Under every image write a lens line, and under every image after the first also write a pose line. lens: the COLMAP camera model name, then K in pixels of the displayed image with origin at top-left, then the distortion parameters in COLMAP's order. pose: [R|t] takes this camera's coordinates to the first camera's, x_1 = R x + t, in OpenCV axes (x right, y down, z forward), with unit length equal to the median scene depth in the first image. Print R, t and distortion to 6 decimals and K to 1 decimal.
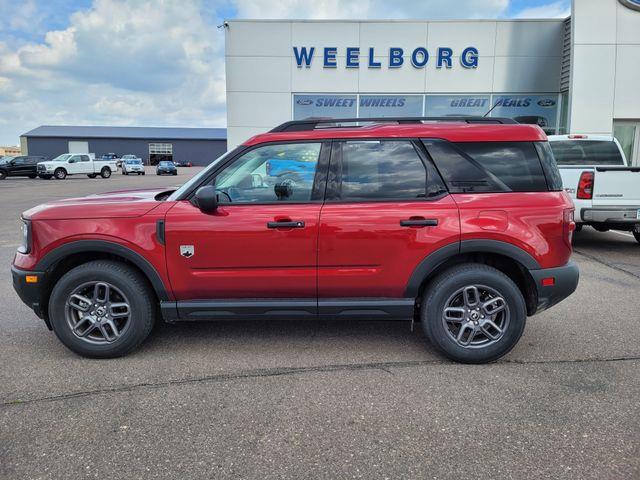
lens RADIAL K [[474.4, 0, 320.1], [0, 474.4, 229.3], [0, 0, 1]] dist [0.066783, -0.045458]
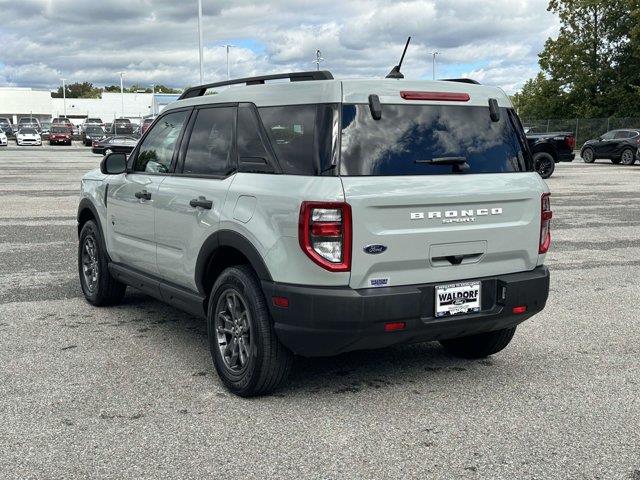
lens RADIAL K [[827.4, 0, 320.0], [0, 827.4, 240.0], [0, 0, 1]] dist [0.147932, -0.015750]
pose [[0.534452, 0.113688, -0.837518, 0.293667], [-0.136713, 0.989491, 0.047075, -0.008964], [0.834068, 0.089341, 0.544379, 0.071829]]
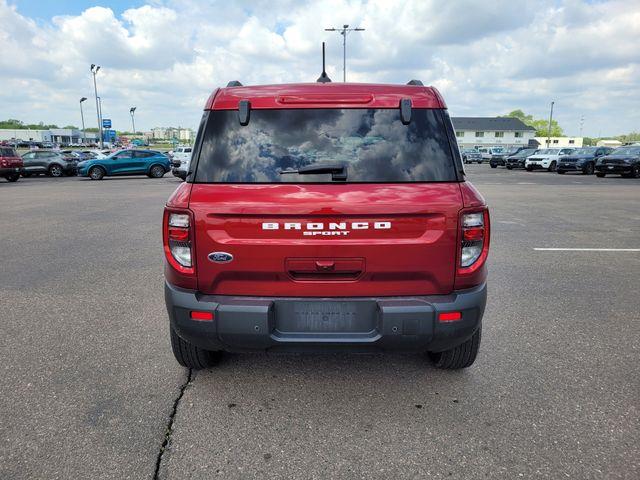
lens RADIAL K [[480.9, 0, 320.0], [0, 480.9, 240.0], [0, 0, 1]] dist [0.056347, -0.045817]
pose [[0.010938, 0.182666, -0.983114, 0.237262], [-0.150102, 0.972333, 0.178993, -0.029838], [0.988610, 0.145609, 0.038054, 0.231478]]
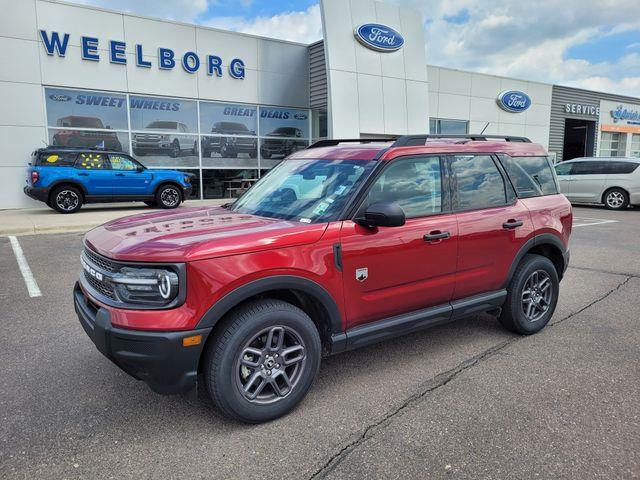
lens RADIAL K [[474.4, 0, 320.1], [0, 474.4, 229.3], [0, 0, 1]] dist [0.066783, -0.045458]
pose [[0.818548, -0.082523, 0.568479, -0.164253], [0.087861, 0.995969, 0.018069, -0.012423], [-0.567679, 0.035157, 0.822499, 0.053873]]
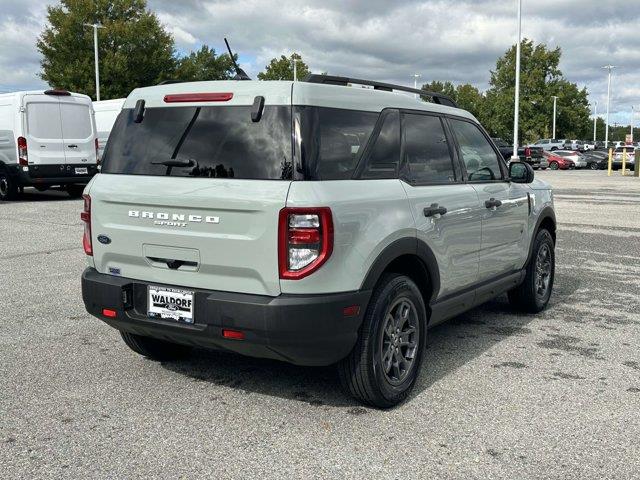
lens RADIAL K [[742.6, 0, 320.0], [0, 742.6, 240.0], [0, 0, 1]] dist [0.124931, -0.012570]
pose [[-0.528637, 0.104957, -0.842334, 0.268643], [-0.132870, 0.969863, 0.204235, -0.053518], [0.838385, 0.219887, -0.498759, 0.381072]]
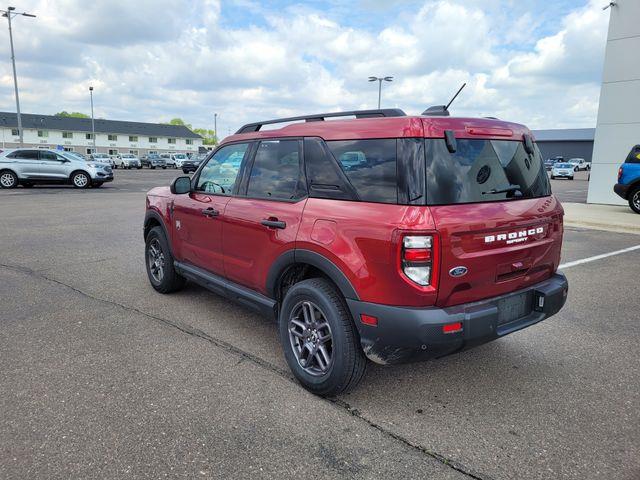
lens RADIAL K [[474.4, 0, 320.1], [0, 474.4, 229.3], [0, 0, 1]] dist [0.066783, -0.045458]
pose [[0.628188, 0.124446, -0.768045, 0.191762], [-0.130649, 0.989982, 0.053548, -0.012601], [0.767014, 0.066706, 0.638153, 0.085570]]
